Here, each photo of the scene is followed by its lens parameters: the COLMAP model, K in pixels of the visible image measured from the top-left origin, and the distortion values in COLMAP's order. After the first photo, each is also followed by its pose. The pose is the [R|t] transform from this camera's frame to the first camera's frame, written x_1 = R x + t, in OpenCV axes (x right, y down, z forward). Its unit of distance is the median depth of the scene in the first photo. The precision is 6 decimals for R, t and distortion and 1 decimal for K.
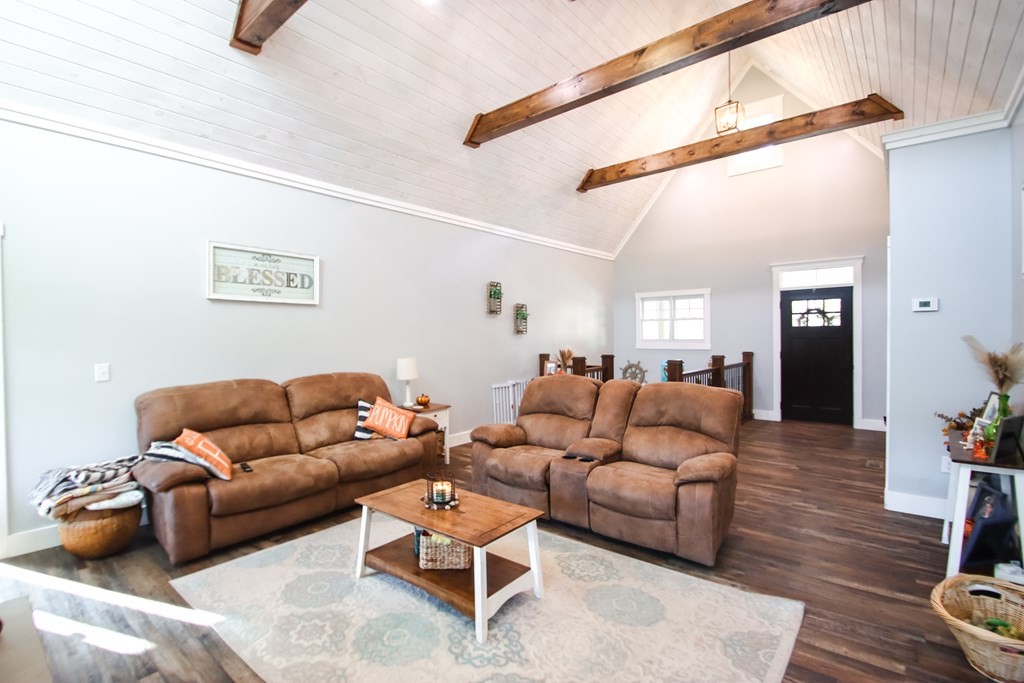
lens RADIAL K [[475.8, 0, 508.1], [0, 475.8, 342.7], [0, 0, 1]] dist [0.008370, -0.014546]
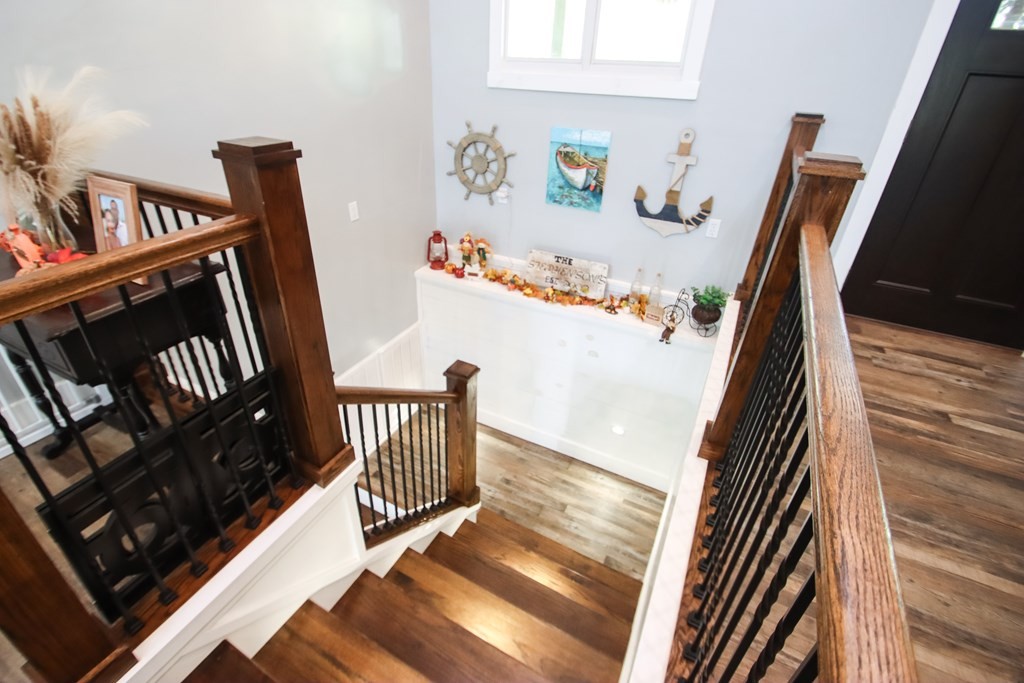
lens RADIAL K [[475.8, 0, 503.1], [0, 475.8, 337.7], [0, 0, 1]] dist [0.008370, -0.014546]
pose [[0.979876, -0.071372, 0.186411, 0.200403], [-0.030817, 0.868600, 0.494555, -0.001219], [-0.197214, -0.490348, 0.848920, 0.603237]]
